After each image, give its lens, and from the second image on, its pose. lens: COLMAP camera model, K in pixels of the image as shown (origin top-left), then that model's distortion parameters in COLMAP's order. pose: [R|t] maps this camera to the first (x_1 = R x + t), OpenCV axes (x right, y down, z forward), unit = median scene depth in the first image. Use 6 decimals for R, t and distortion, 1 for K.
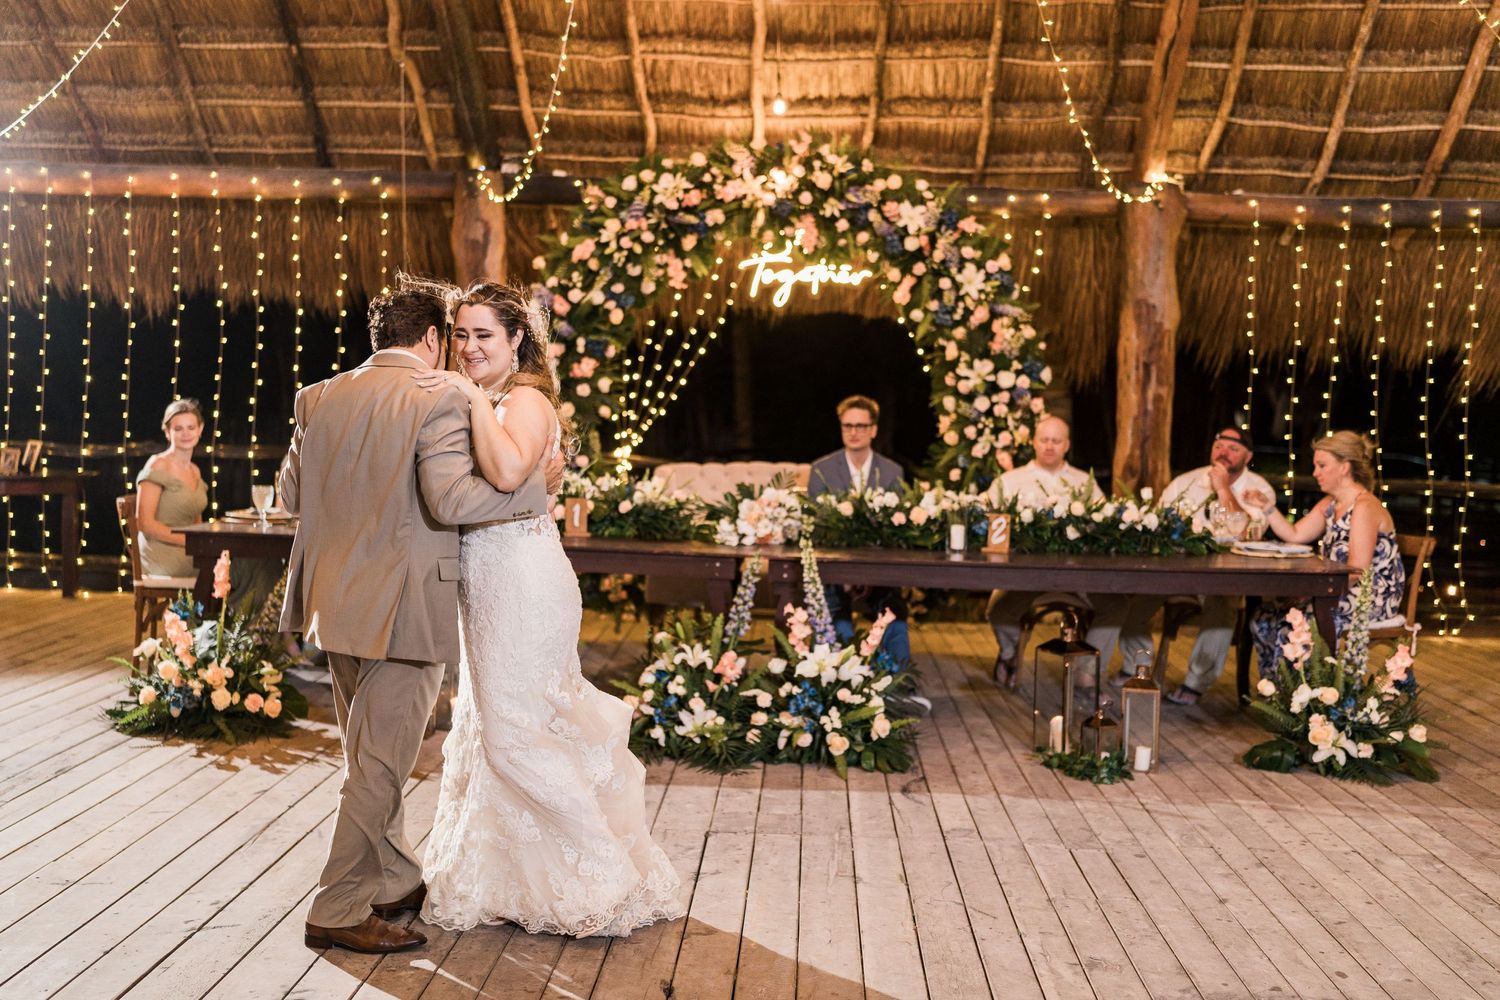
lens RADIAL K [[1548.6, 0, 750.0], [0, 1548.6, 500.0], [0, 0, 1]] dist [0.060931, -0.002854]
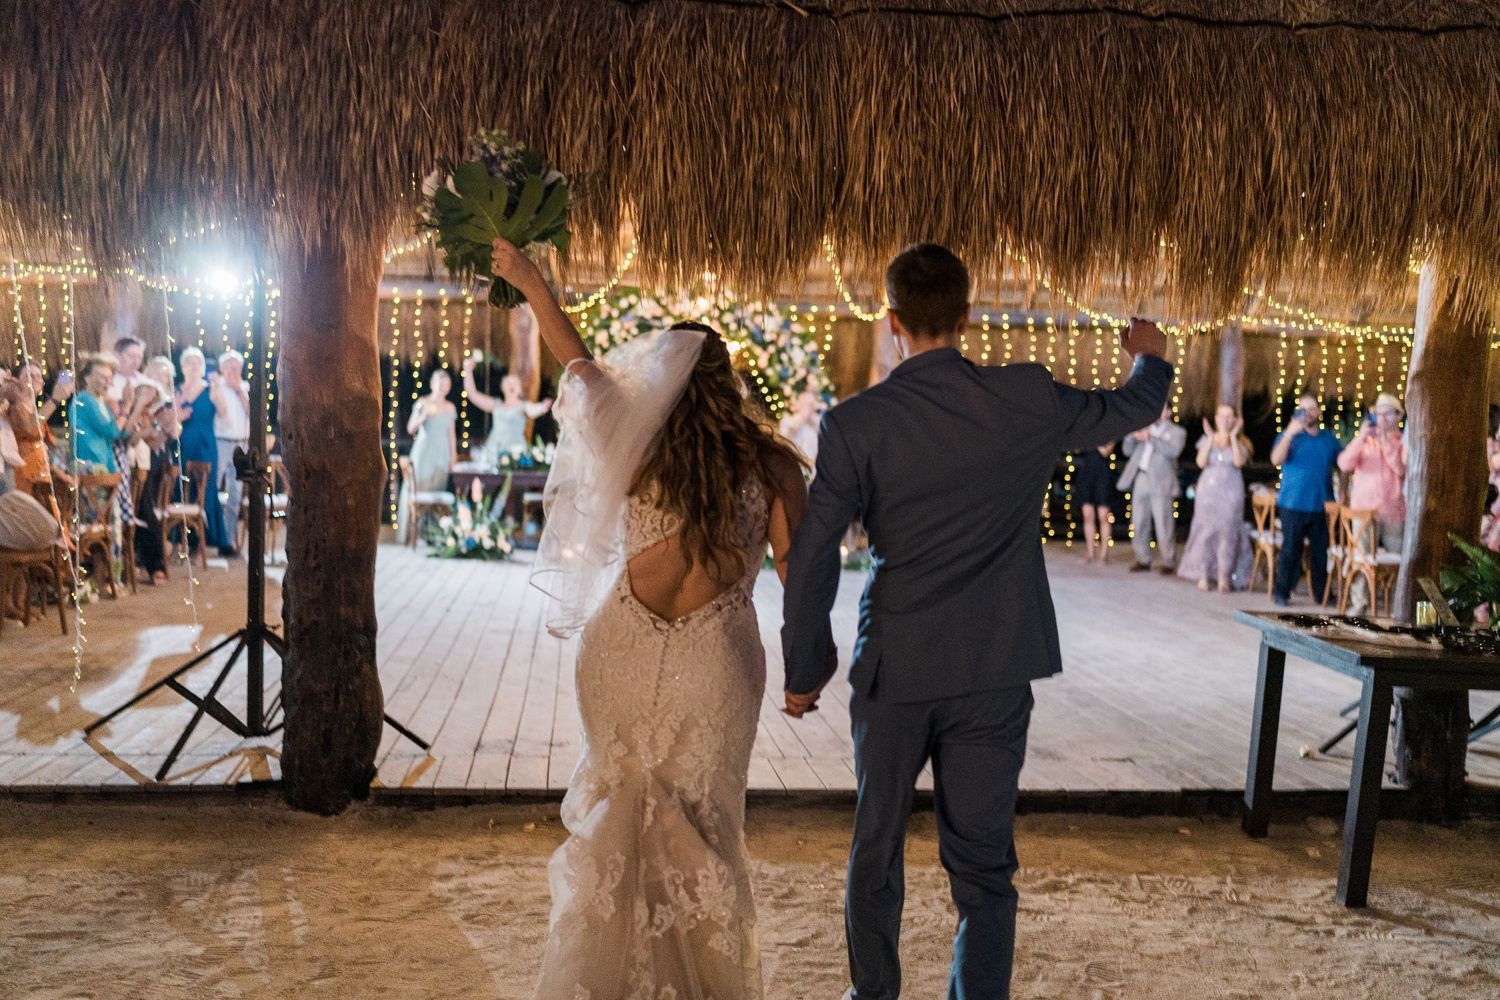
lens RADIAL K [[1548.6, 0, 750.0], [0, 1548.6, 500.0], [0, 0, 1]] dist [0.060931, -0.002854]
pose [[0.988793, -0.002748, 0.149268, -0.211635], [0.004807, 0.999898, -0.013434, 0.069704], [-0.149216, 0.014001, 0.988706, -0.941117]]
